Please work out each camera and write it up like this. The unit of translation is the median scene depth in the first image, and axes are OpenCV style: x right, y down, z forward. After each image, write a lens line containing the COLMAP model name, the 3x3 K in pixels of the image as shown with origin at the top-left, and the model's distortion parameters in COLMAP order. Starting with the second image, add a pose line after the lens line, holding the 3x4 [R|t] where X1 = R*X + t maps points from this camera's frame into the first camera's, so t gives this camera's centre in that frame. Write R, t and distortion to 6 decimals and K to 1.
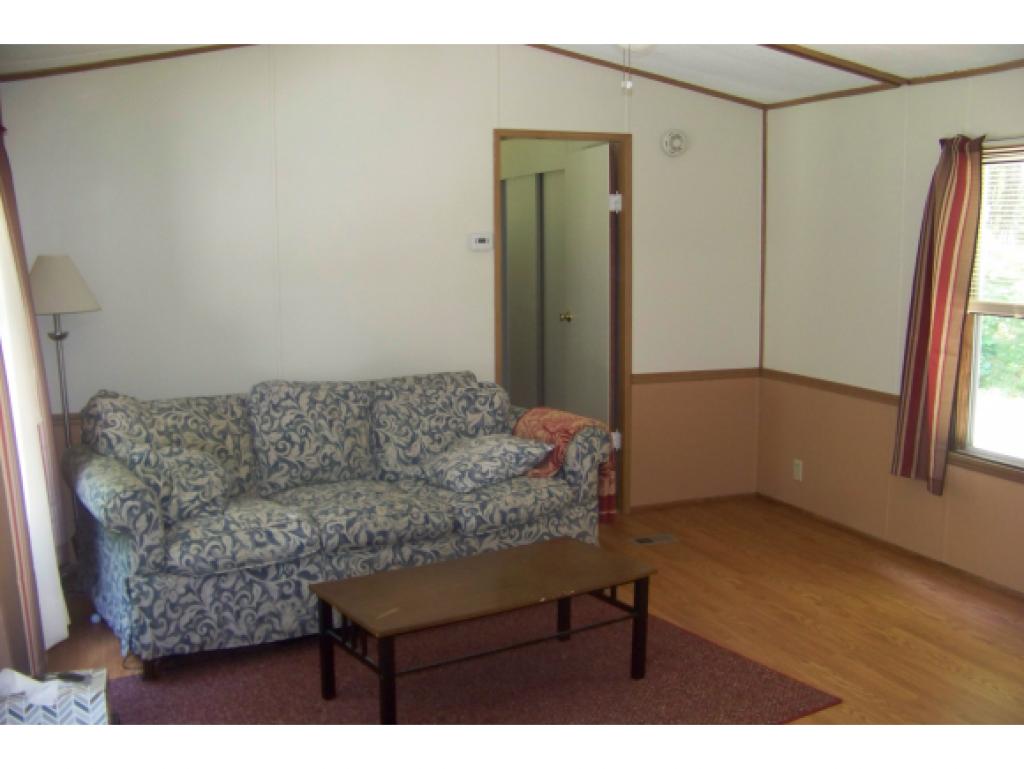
lens RADIAL K [[1112.3, 0, 512.0], [0, 1112.3, 384.5], [0, 0, 1]] dist [-0.261460, 0.411344]
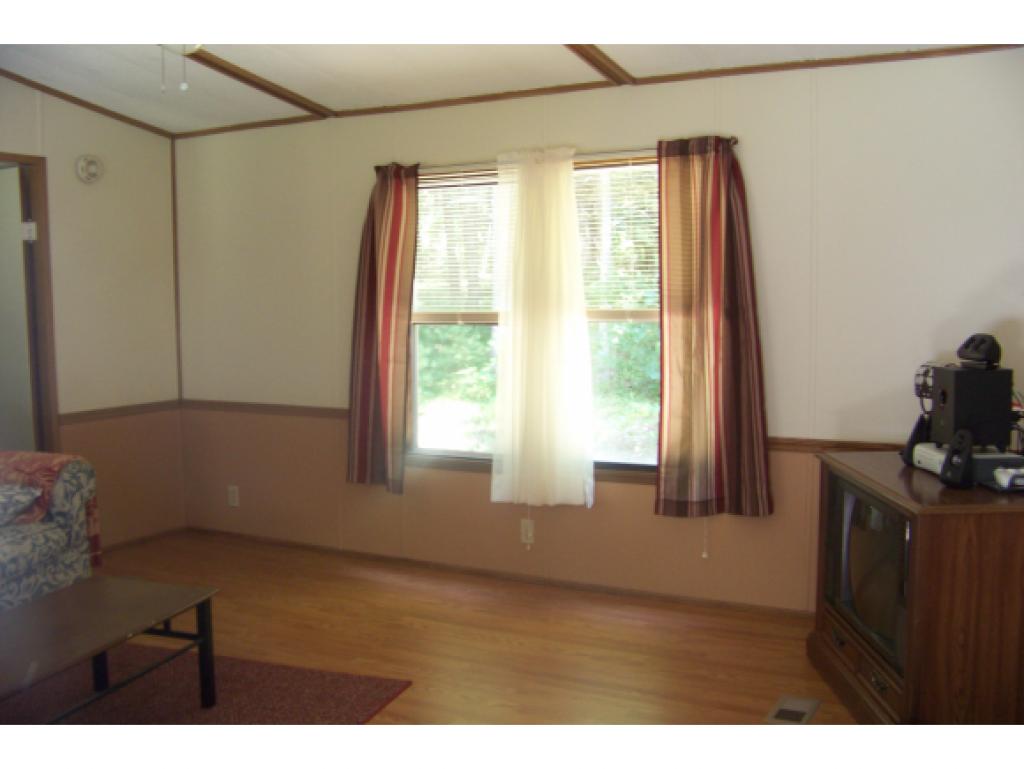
lens RADIAL K [[1112.3, 0, 512.0], [0, 1112.3, 384.5], [0, 0, 1]] dist [-0.261460, 0.411344]
pose [[0.773693, -0.064102, 0.630310, -0.210690], [0.098351, 0.994960, -0.019538, 0.026952], [-0.625881, 0.077108, 0.776098, 0.066821]]
